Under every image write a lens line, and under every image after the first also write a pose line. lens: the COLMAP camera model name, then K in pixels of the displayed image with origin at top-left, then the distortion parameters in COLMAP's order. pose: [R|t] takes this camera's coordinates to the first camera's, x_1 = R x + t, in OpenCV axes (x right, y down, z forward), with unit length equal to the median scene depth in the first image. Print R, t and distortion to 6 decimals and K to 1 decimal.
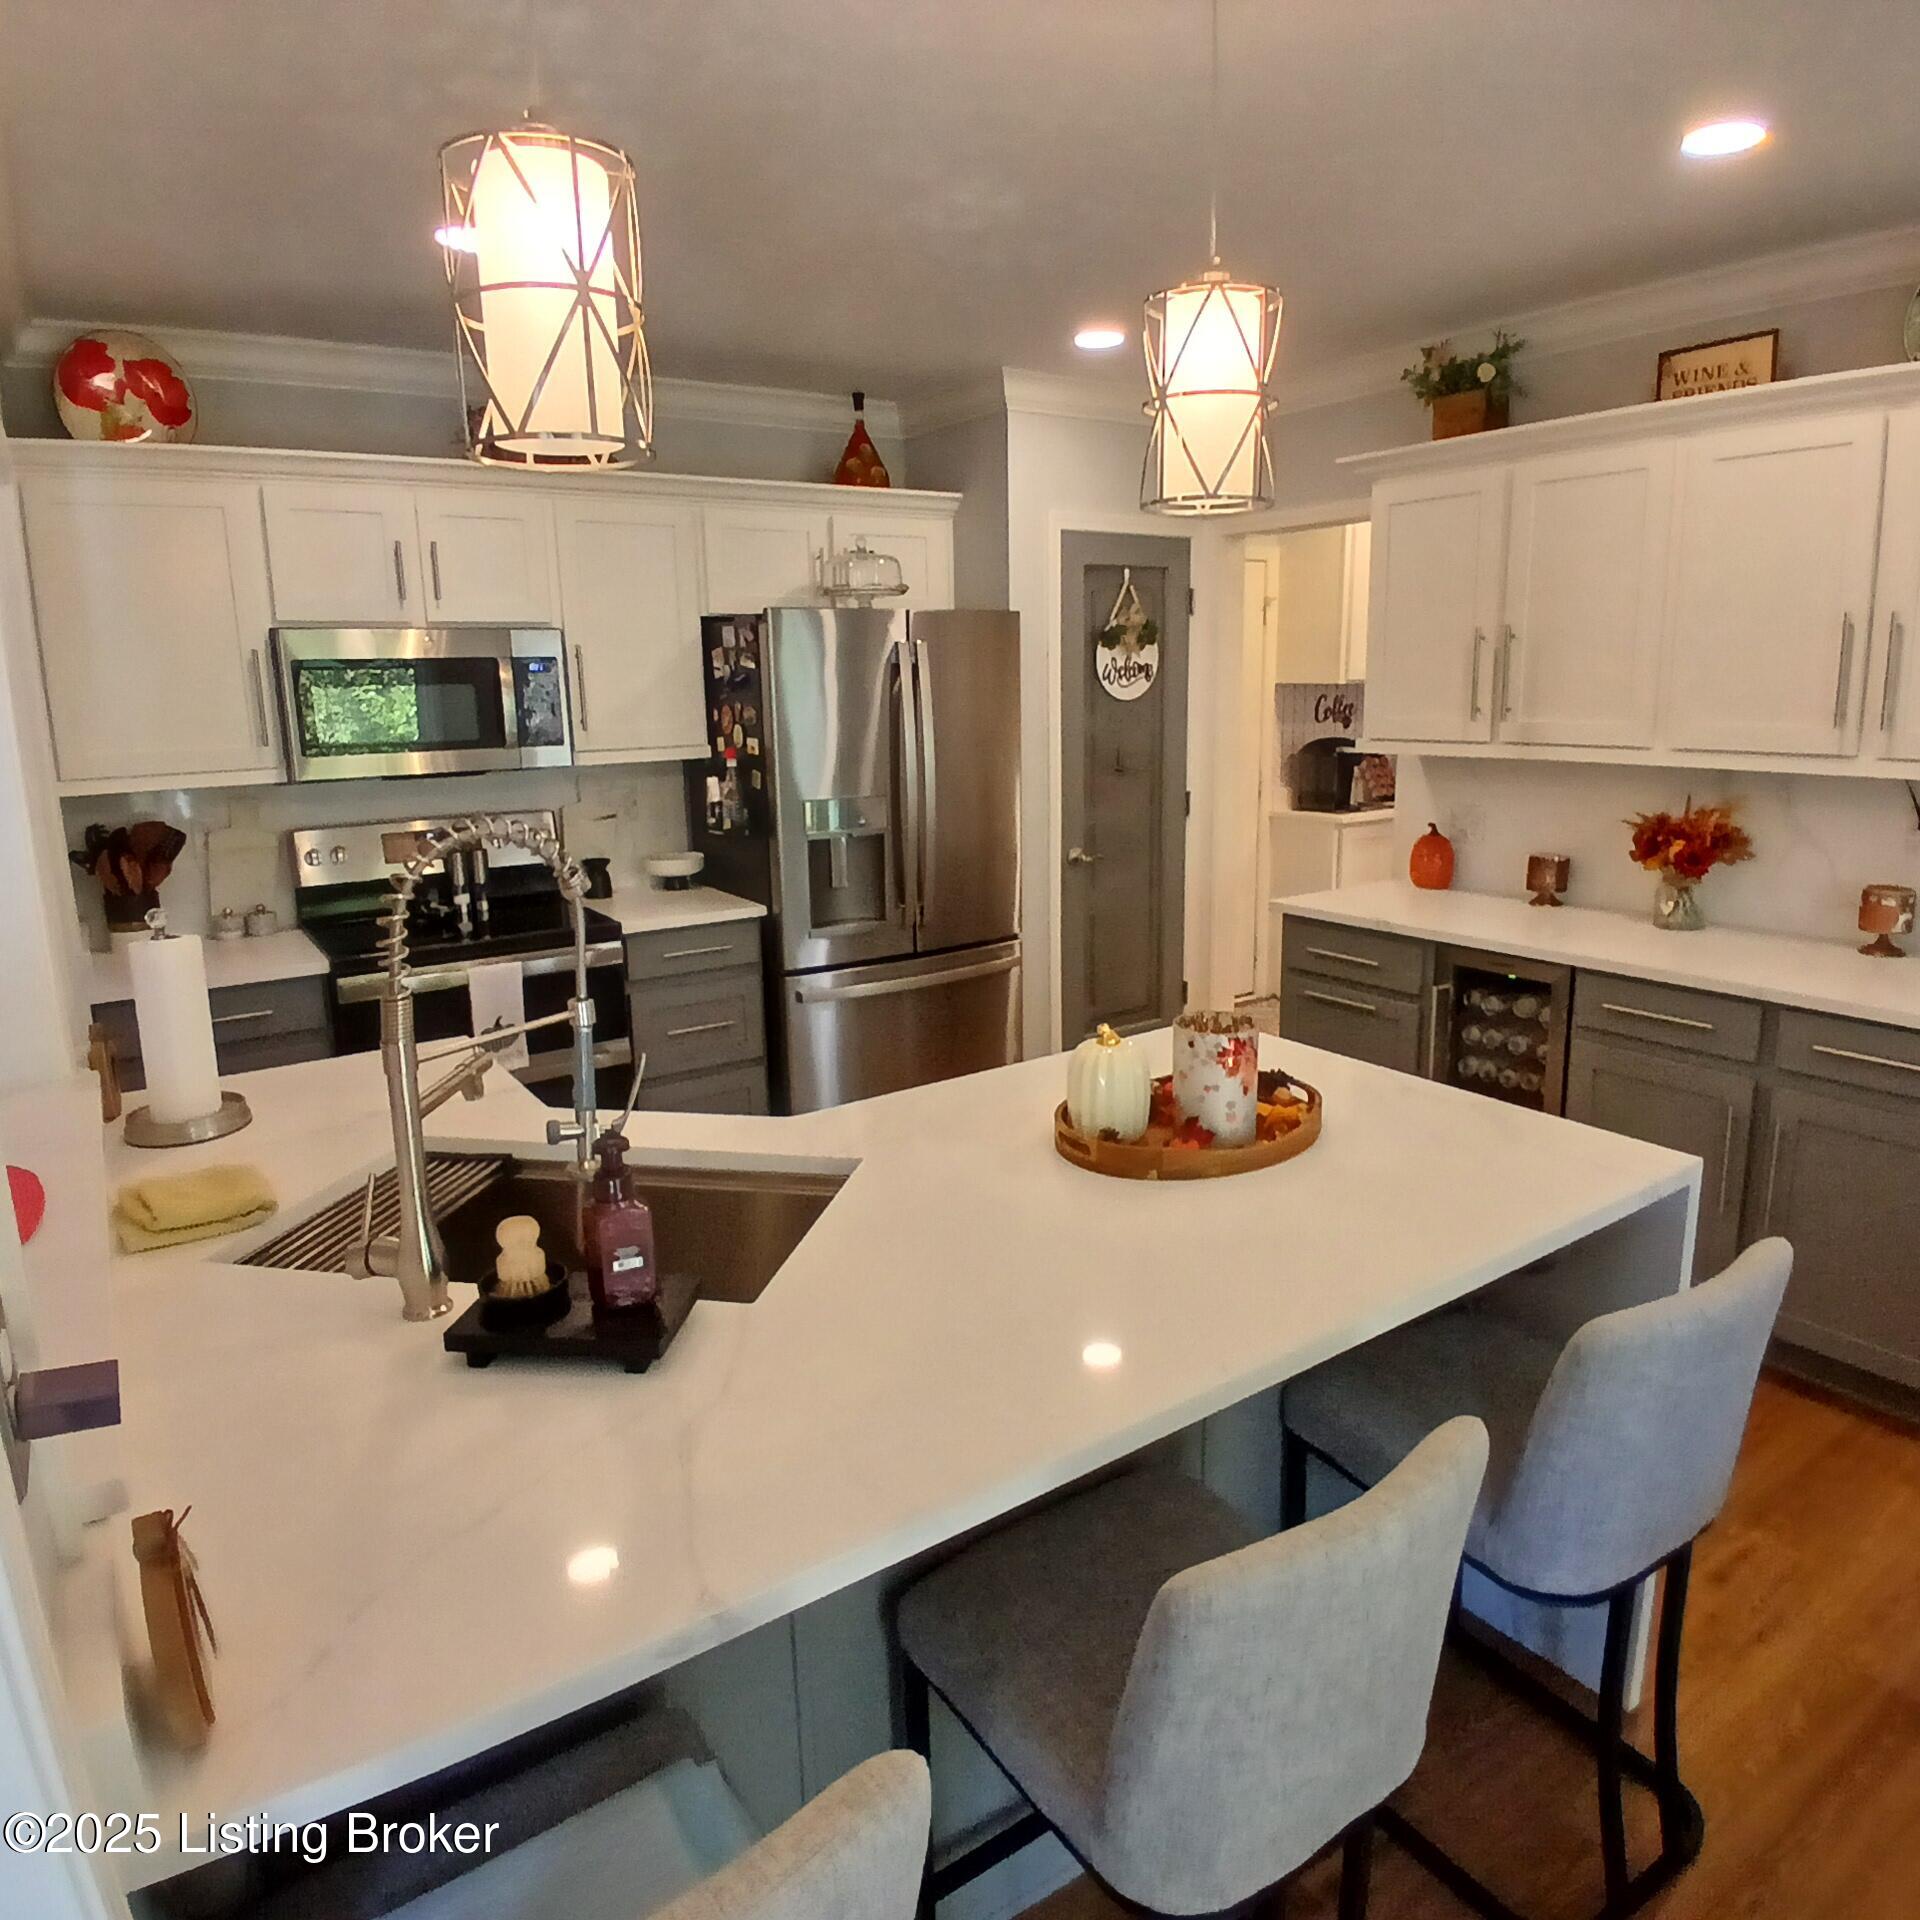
lens RADIAL K [[1298.4, 0, 960.0], [0, 1298.4, 960.0], [0, 0, 1]] dist [0.001841, -0.061831]
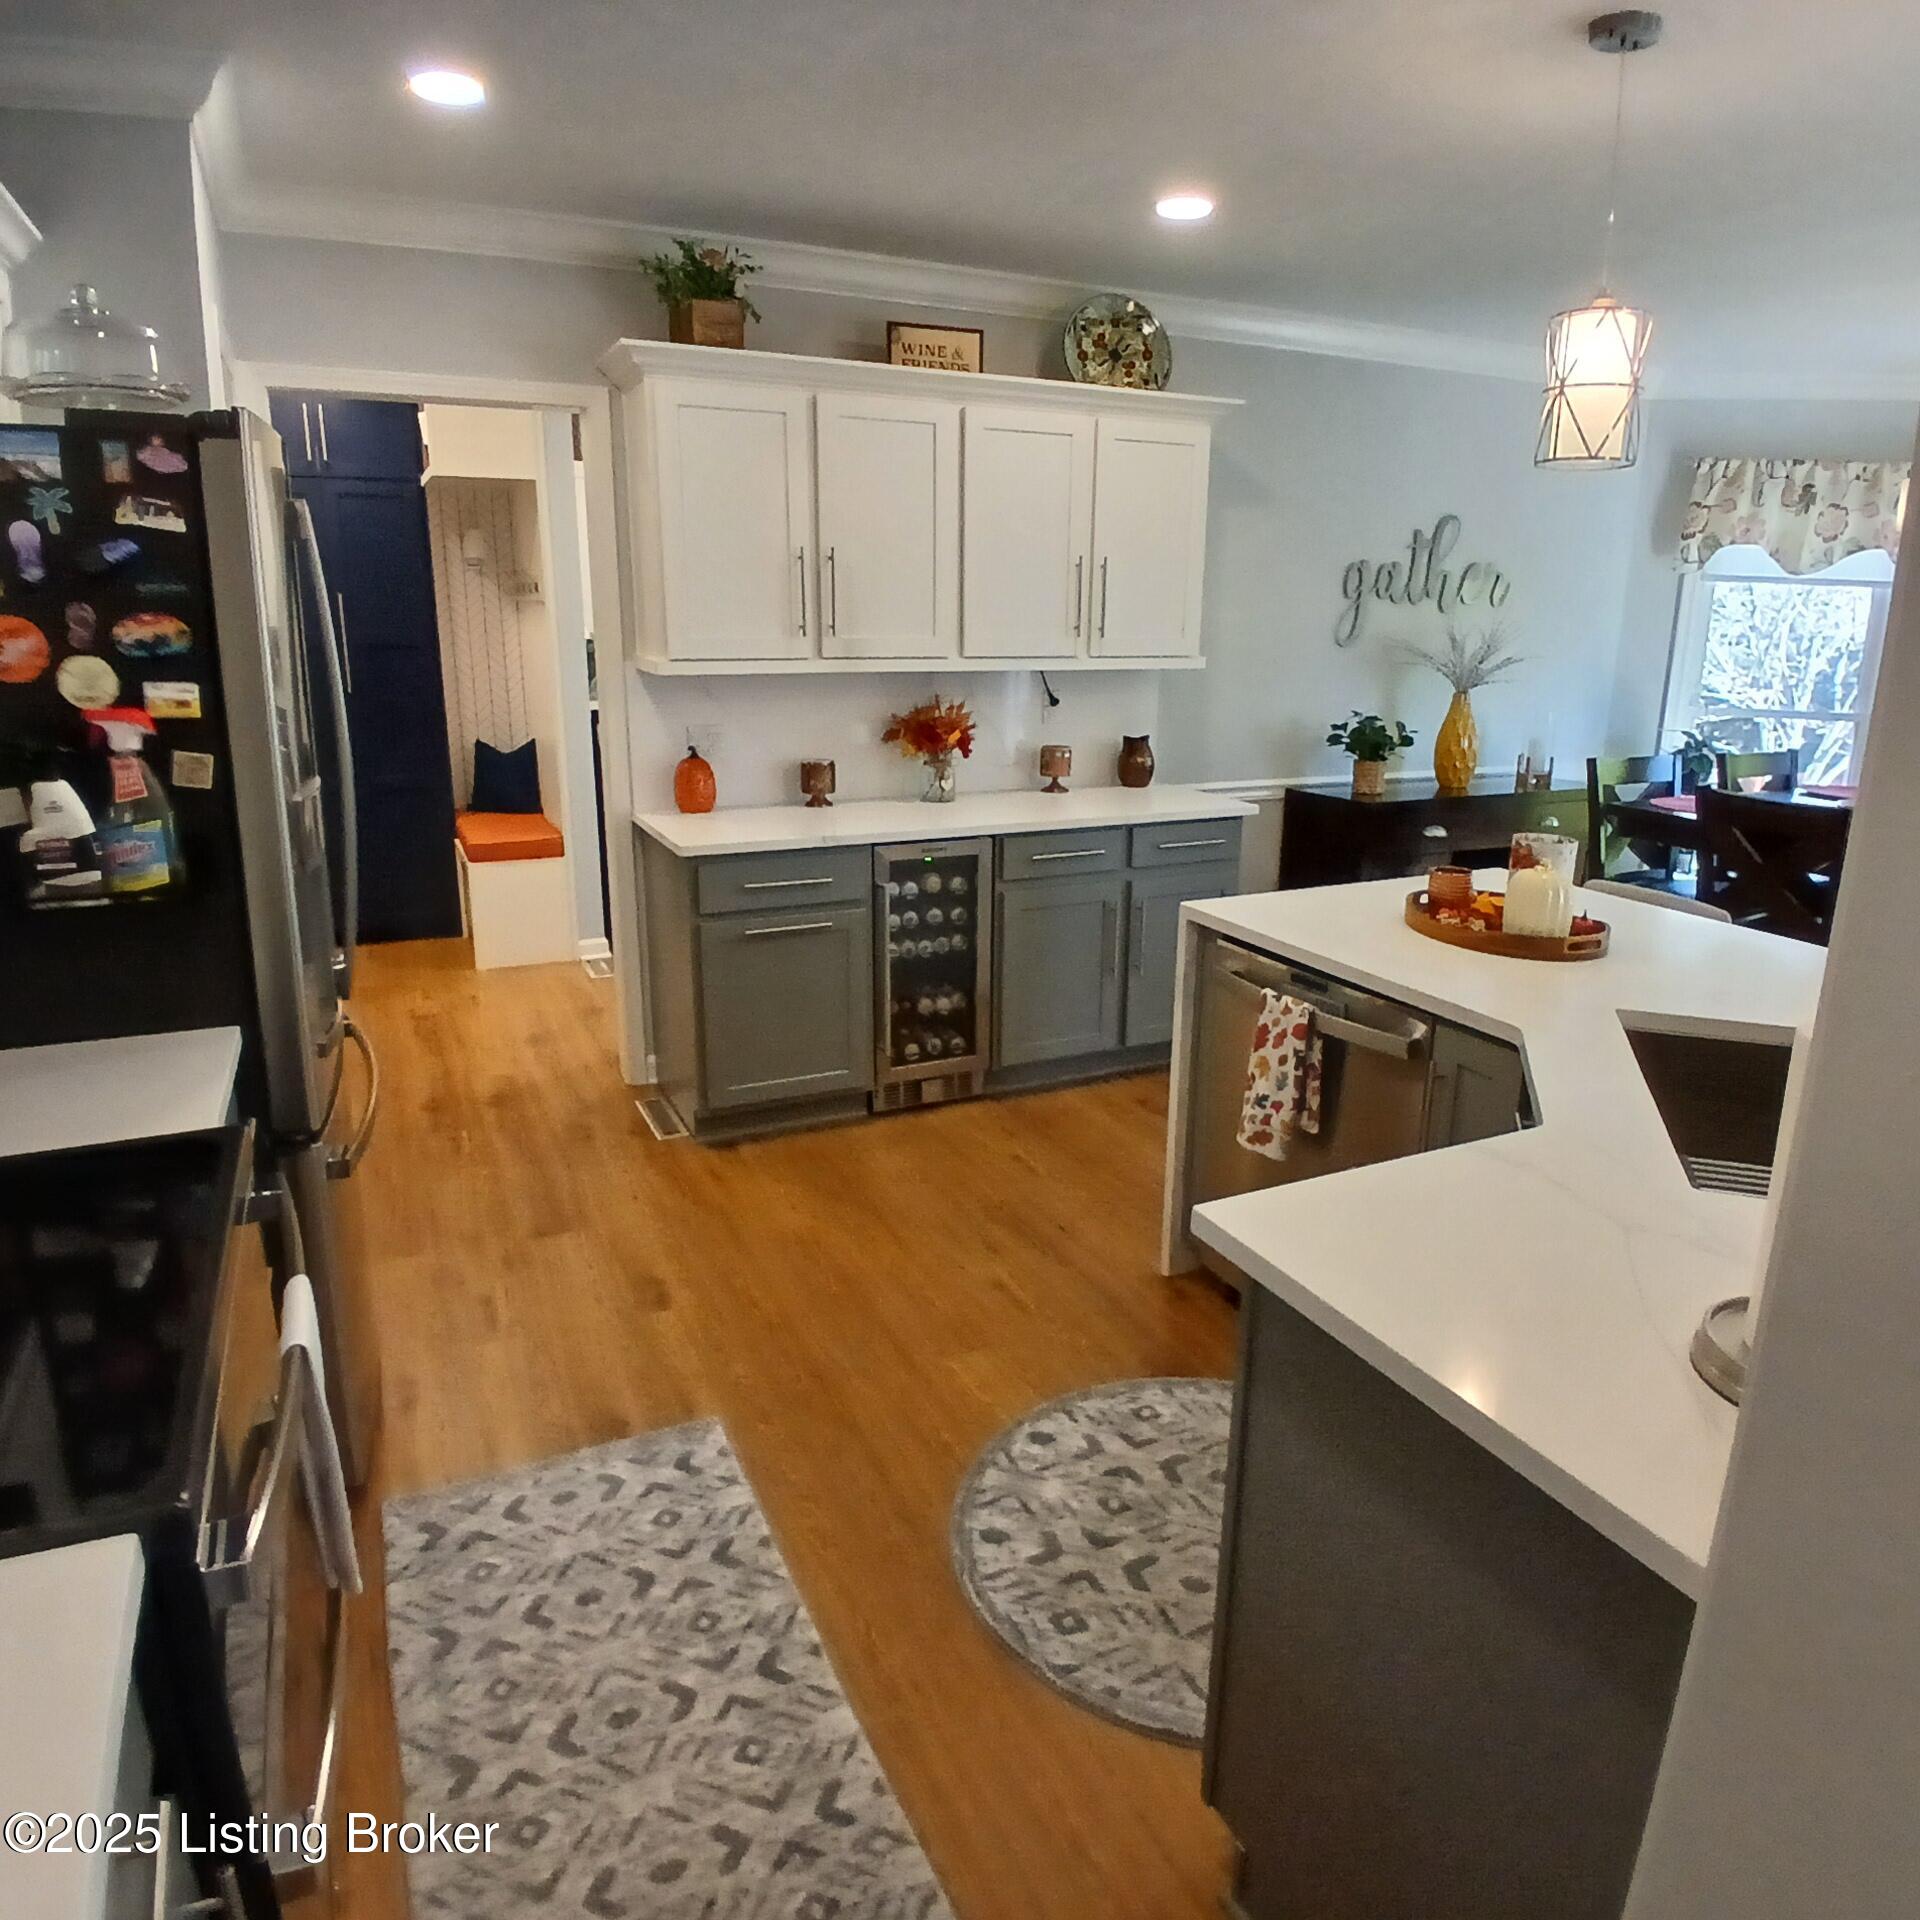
lens RADIAL K [[1275.9, 0, 959.1], [0, 1275.9, 932.4], [0, 0, 1]] dist [0.000536, 0.001315]
pose [[0.145871, -0.223860, 0.963643, -0.712785], [0.193231, 0.961748, 0.194169, -0.146737], [-0.970249, 0.157883, 0.183548, 0.810050]]
